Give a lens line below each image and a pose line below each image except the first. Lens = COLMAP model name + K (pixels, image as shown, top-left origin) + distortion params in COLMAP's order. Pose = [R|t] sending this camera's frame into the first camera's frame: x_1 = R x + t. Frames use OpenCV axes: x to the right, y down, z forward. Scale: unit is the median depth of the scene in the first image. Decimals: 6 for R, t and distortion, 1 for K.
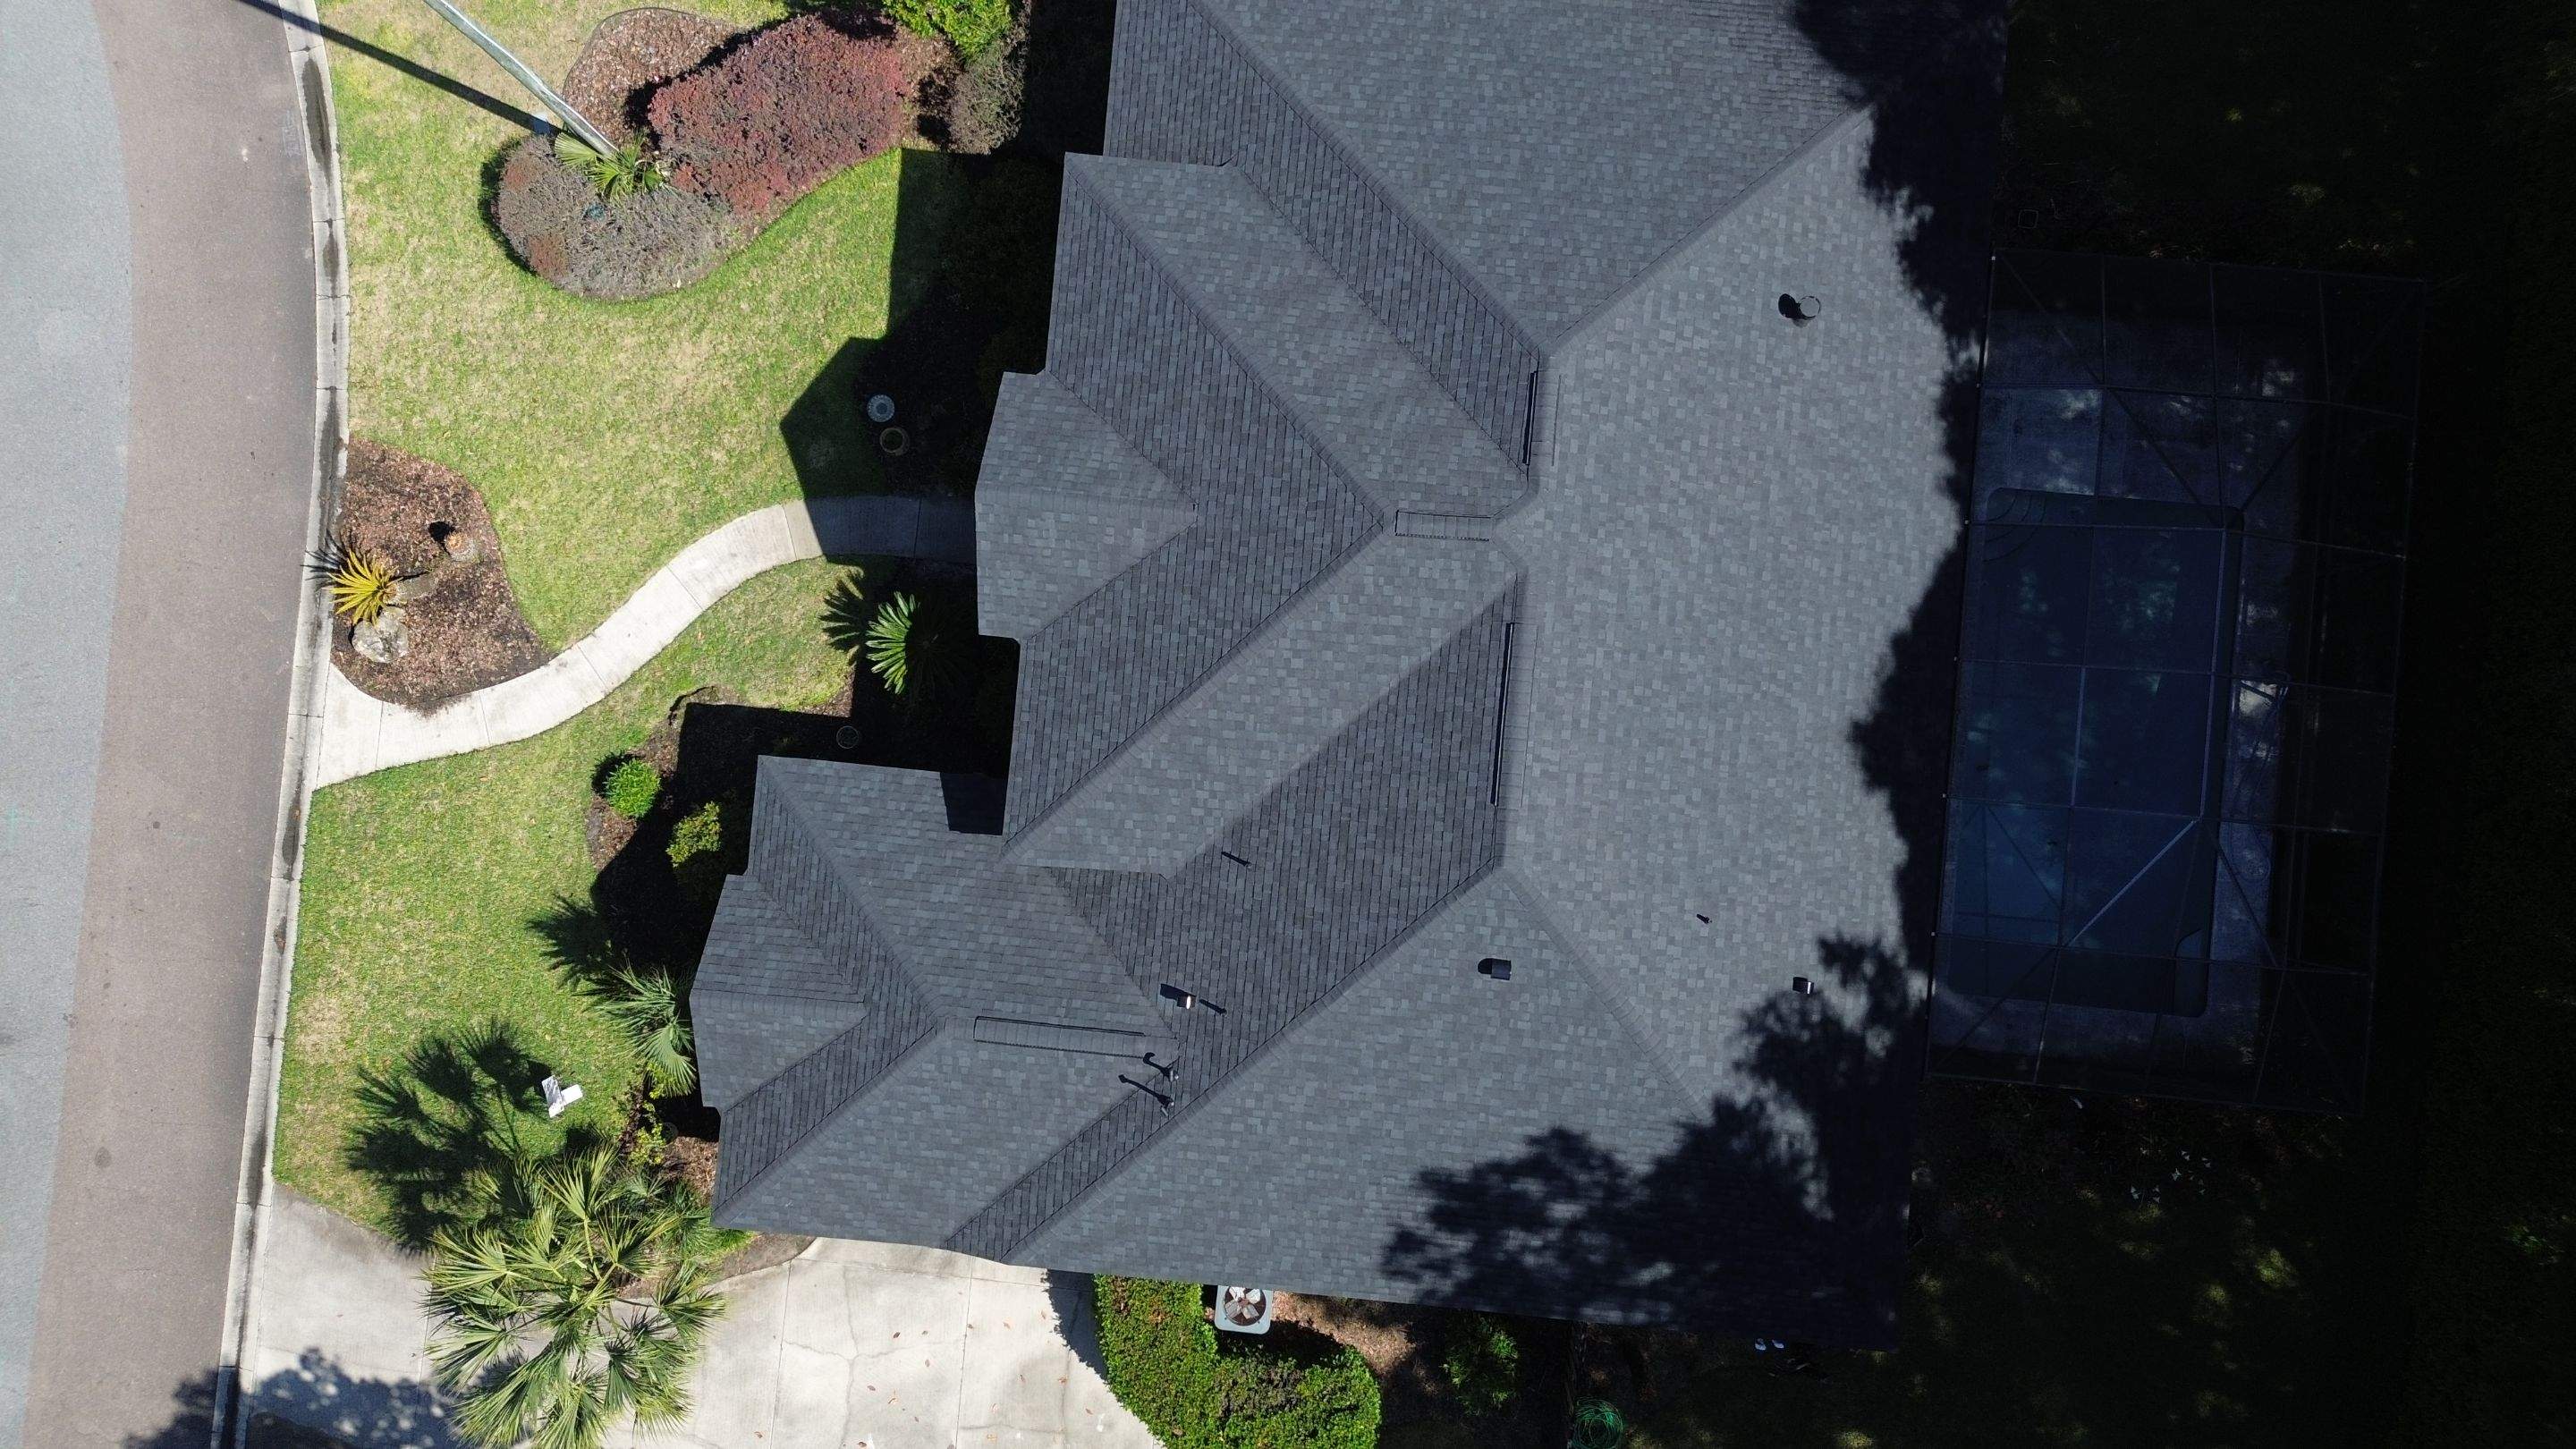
lens RADIAL K [[1889.5, 0, 1297.0], [0, 1889.5, 706.1], [0, 0, 1]] dist [0.084063, -0.093387]
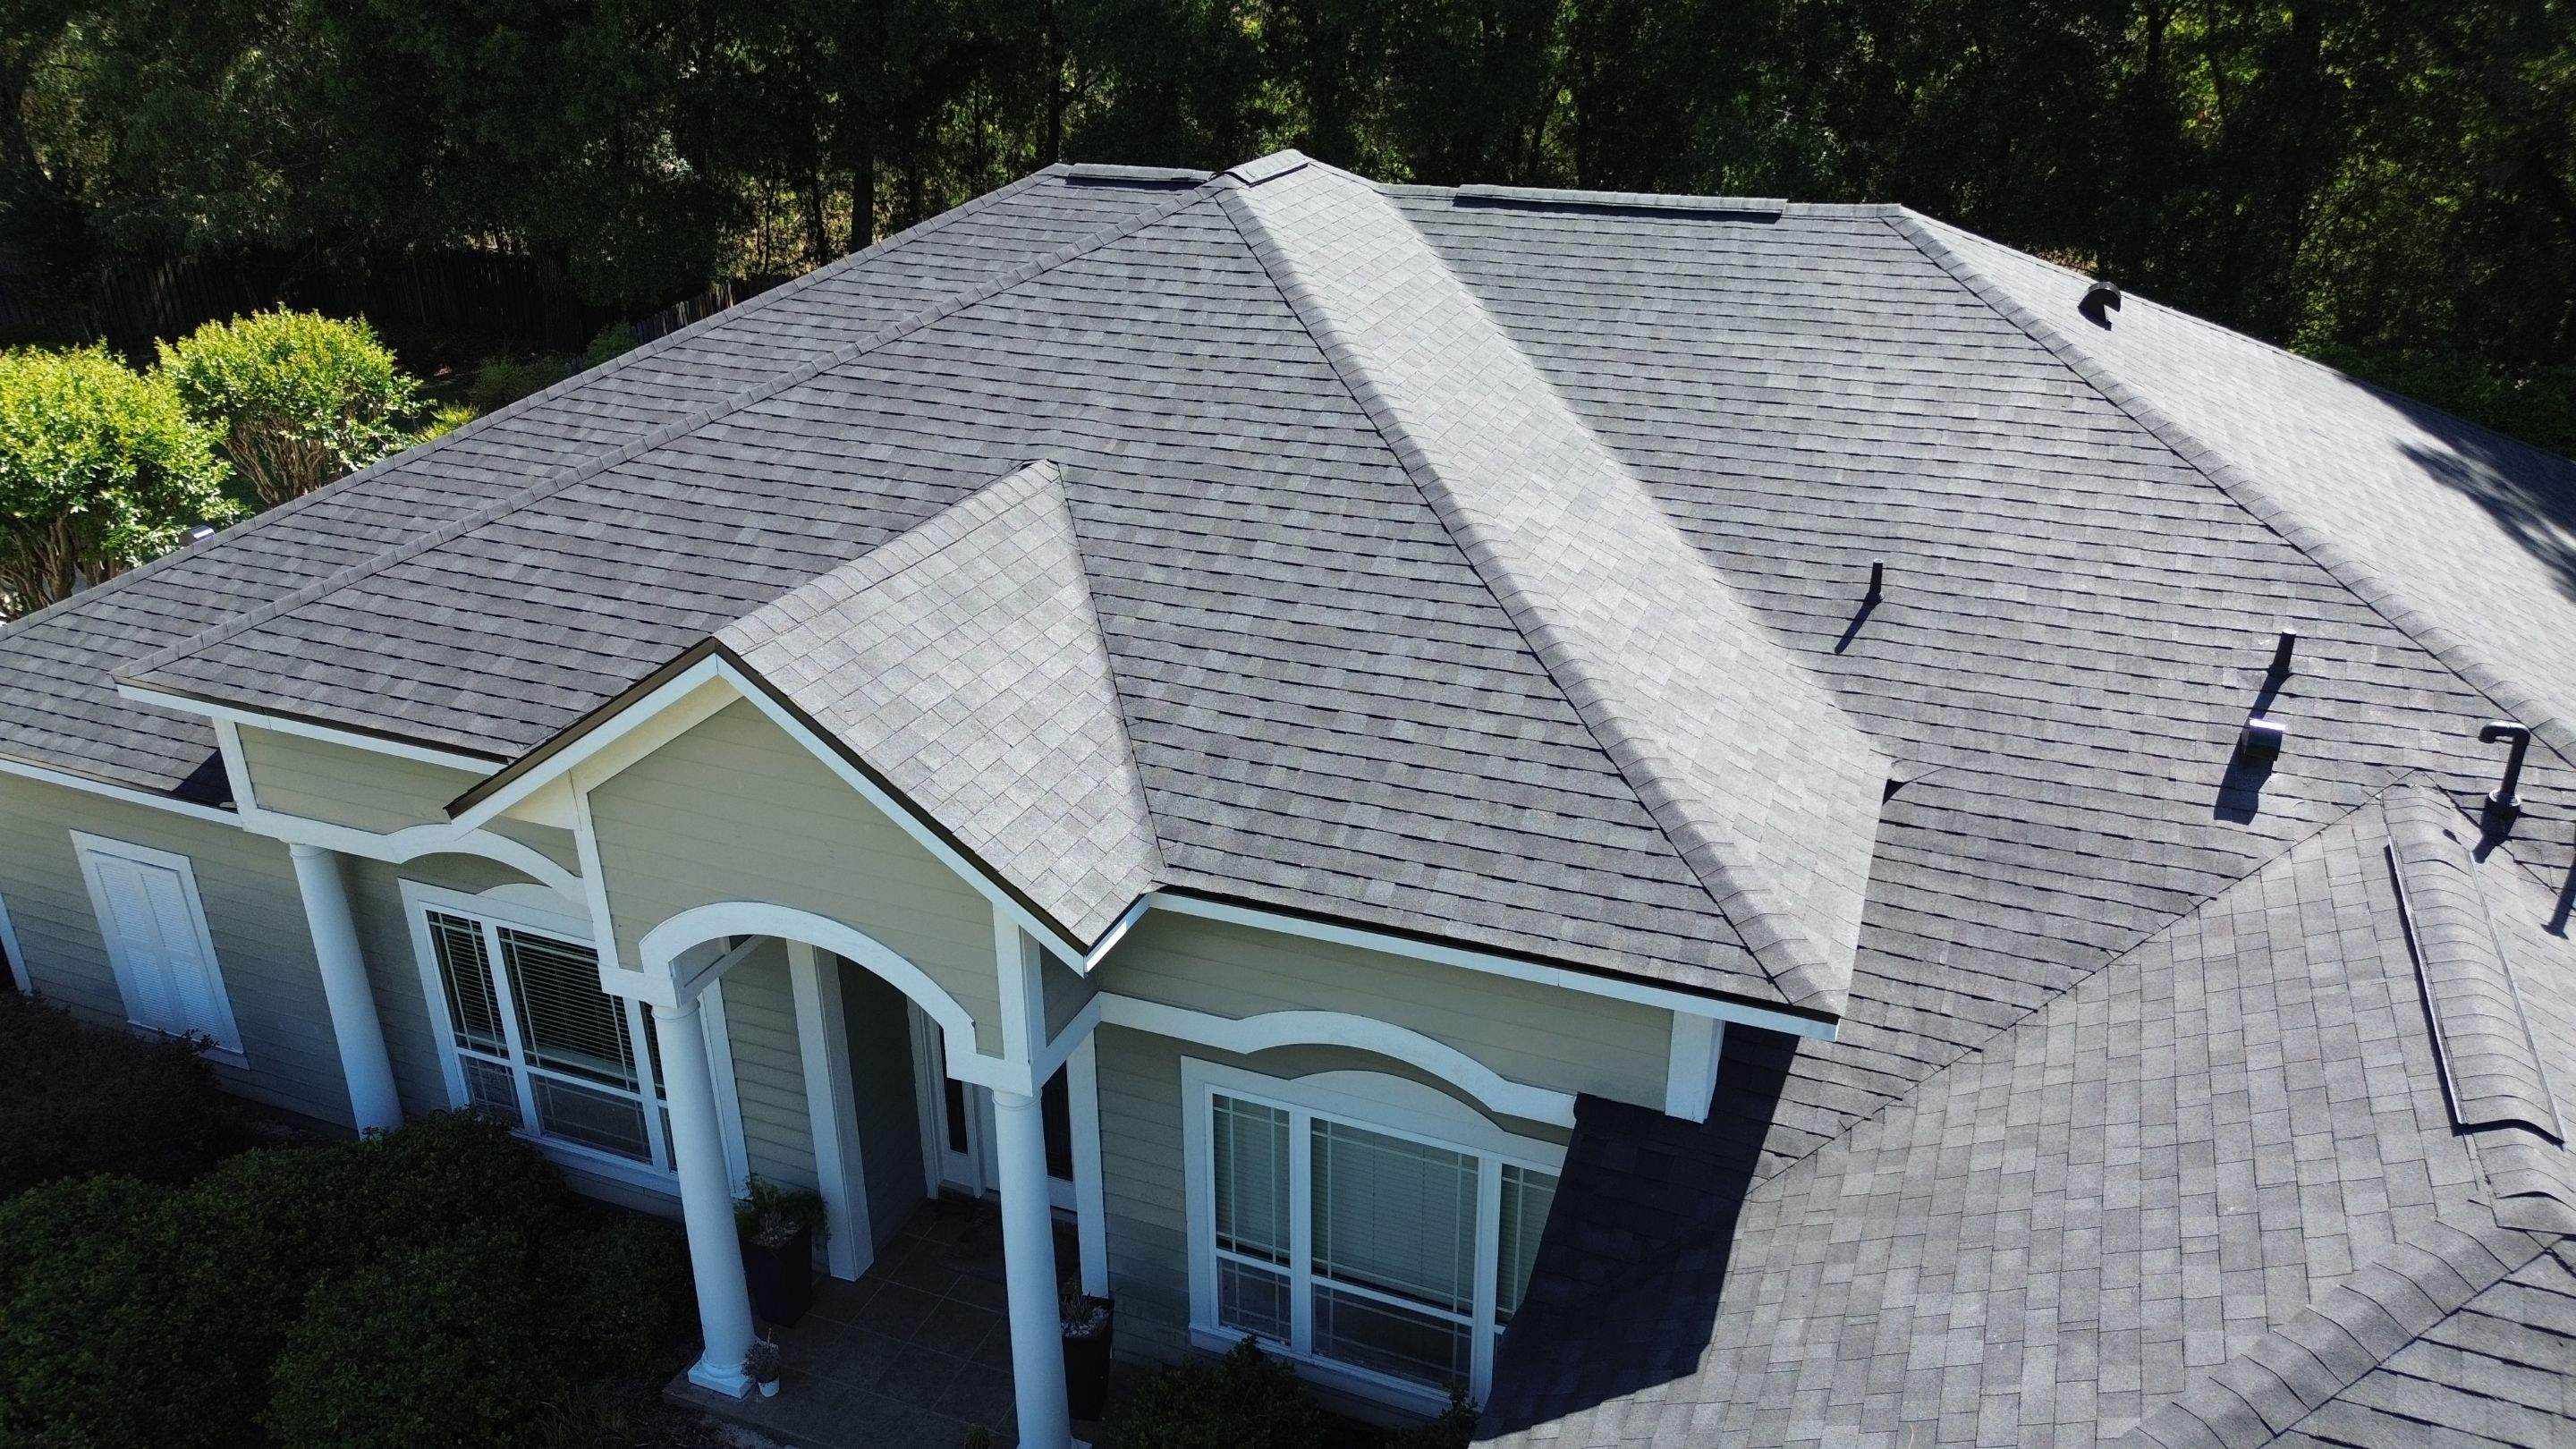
lens RADIAL K [[1829.2, 0, 1298.4], [0, 1829.2, 729.6], [0, 0, 1]] dist [0.074240, -0.073478]
pose [[0.288434, -0.382592, 0.877741, -0.418291], [0.957153, 0.139869, -0.253563, 0.069179], [-0.025758, 0.913269, 0.406542, 0.851917]]
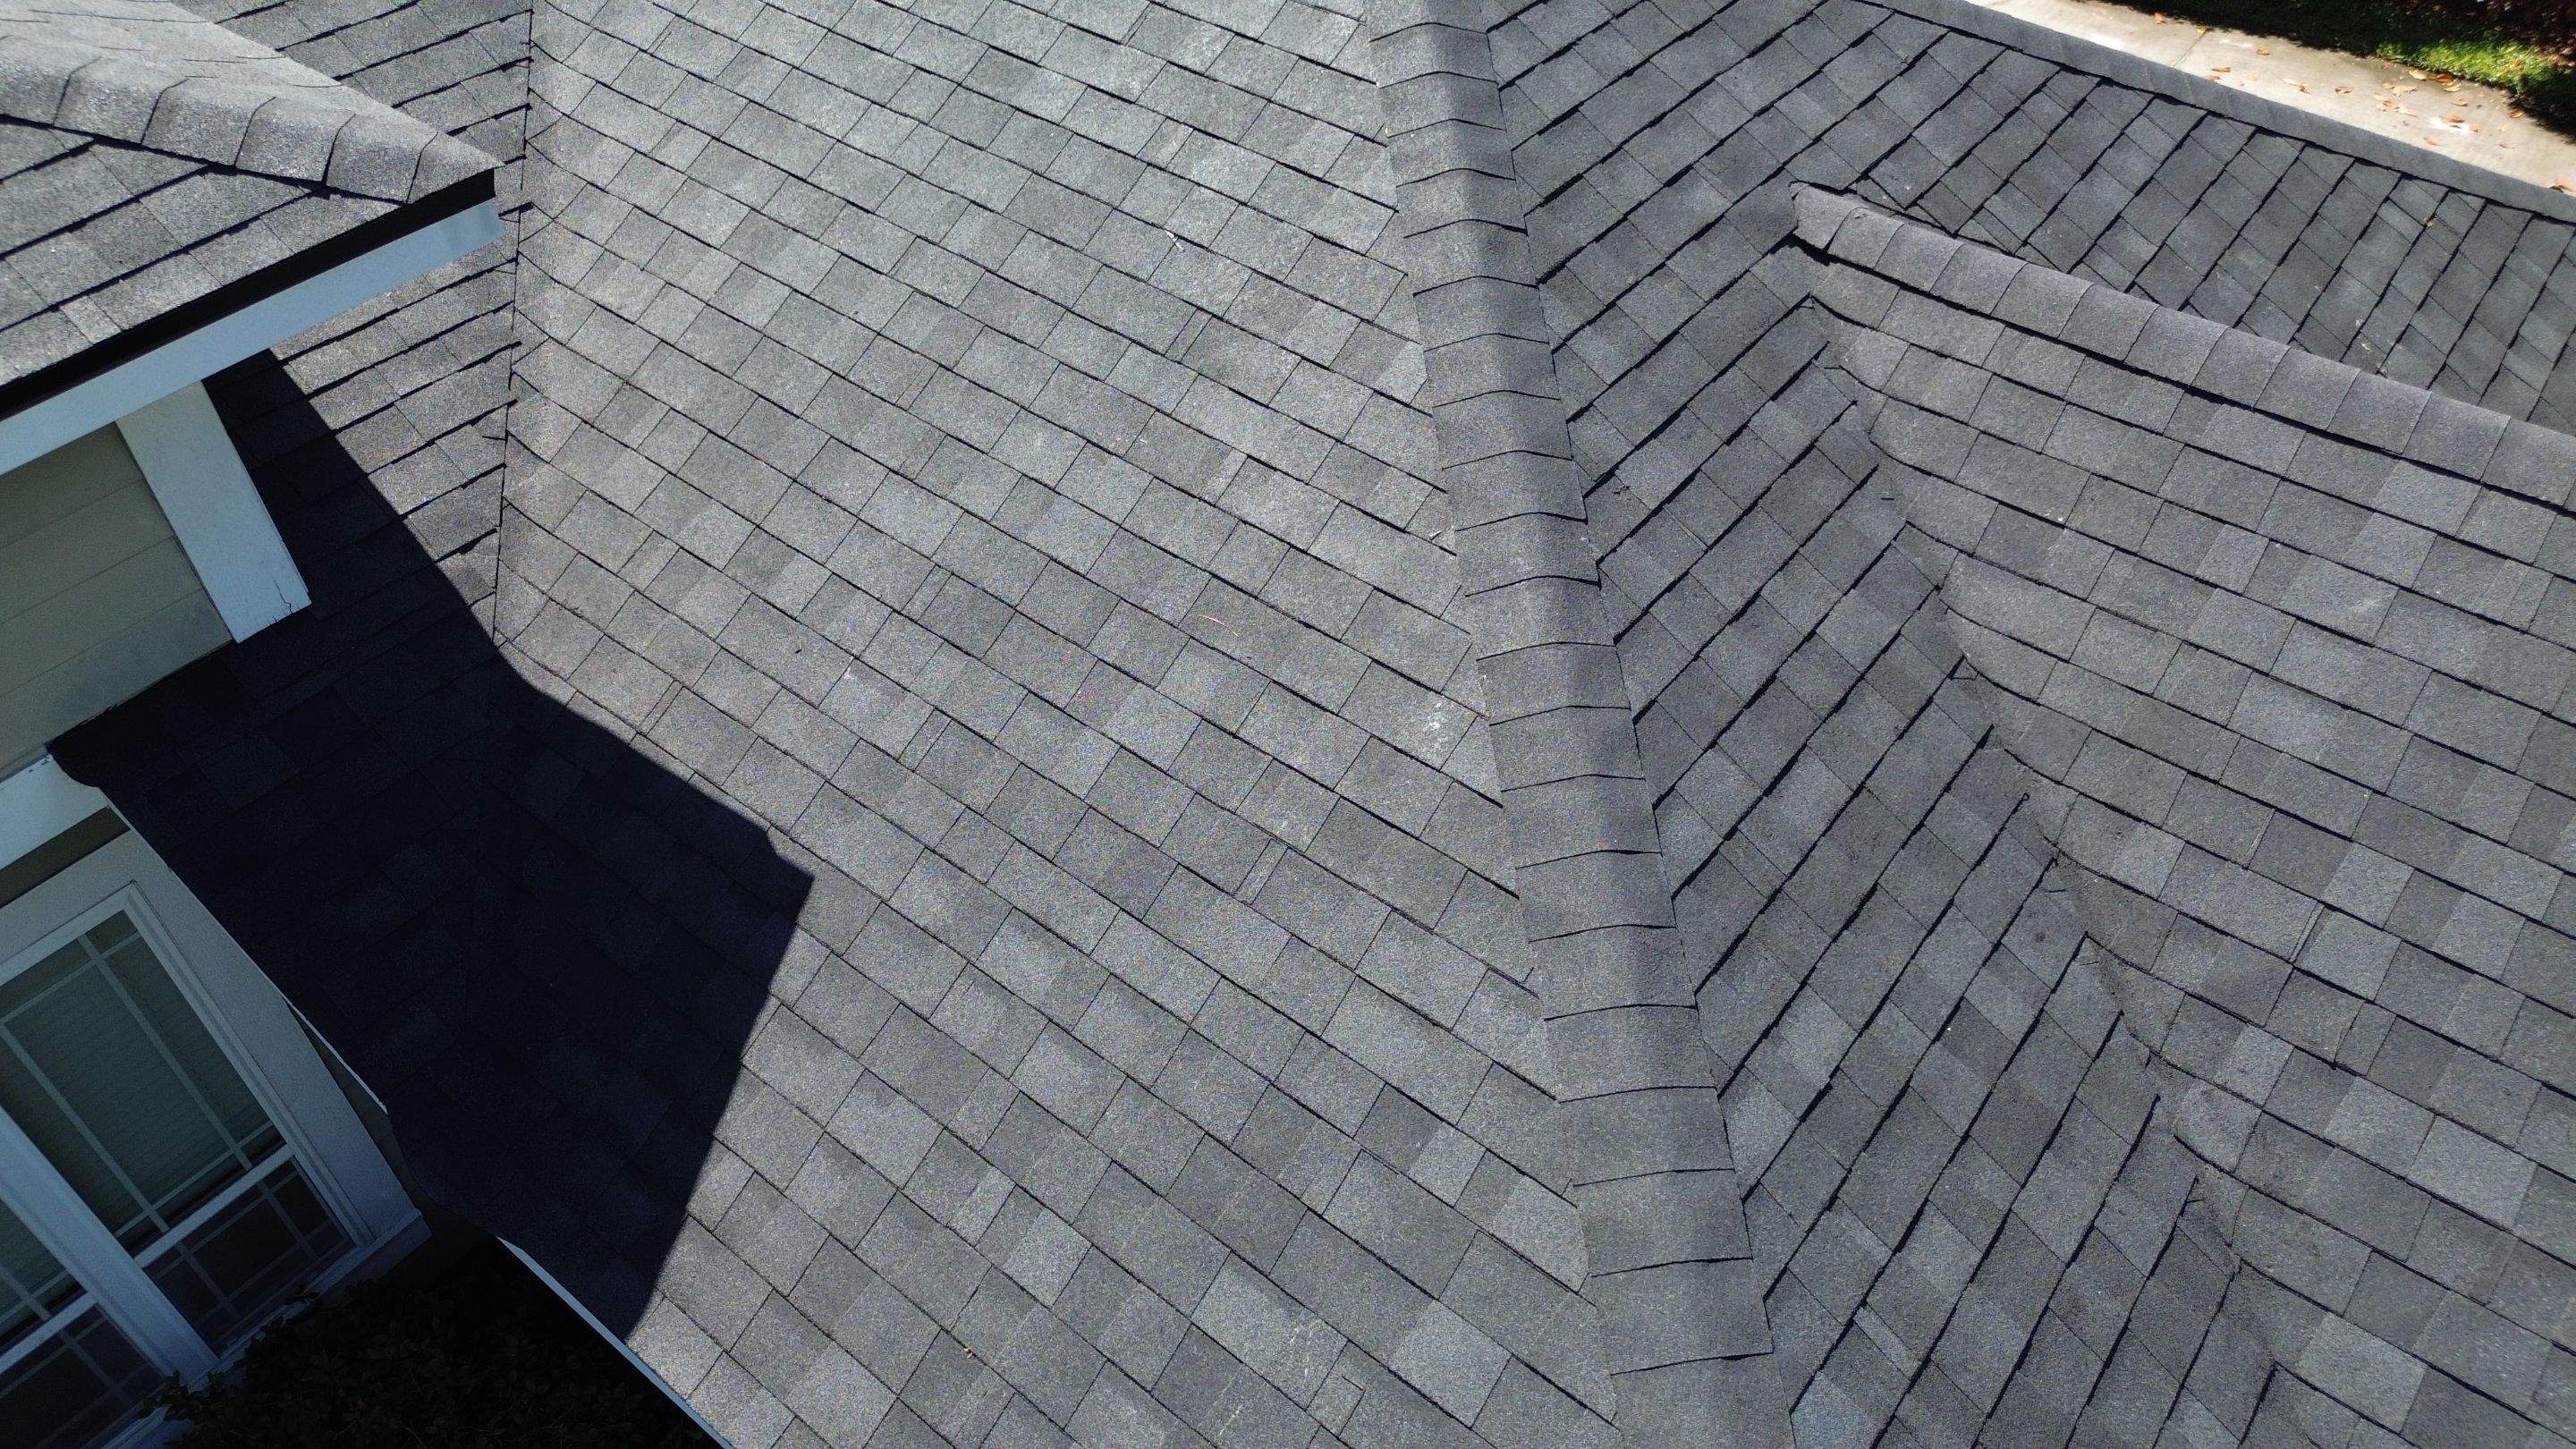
lens RADIAL K [[1815.5, 0, 1288.0], [0, 1815.5, 724.5], [0, 0, 1]] dist [0.035746, -0.023702]
pose [[-0.839264, -0.368827, 0.399503, -0.277999], [0.543724, -0.569124, 0.616815, 0.007227], [-0.000131, 0.734891, 0.678186, 0.945285]]
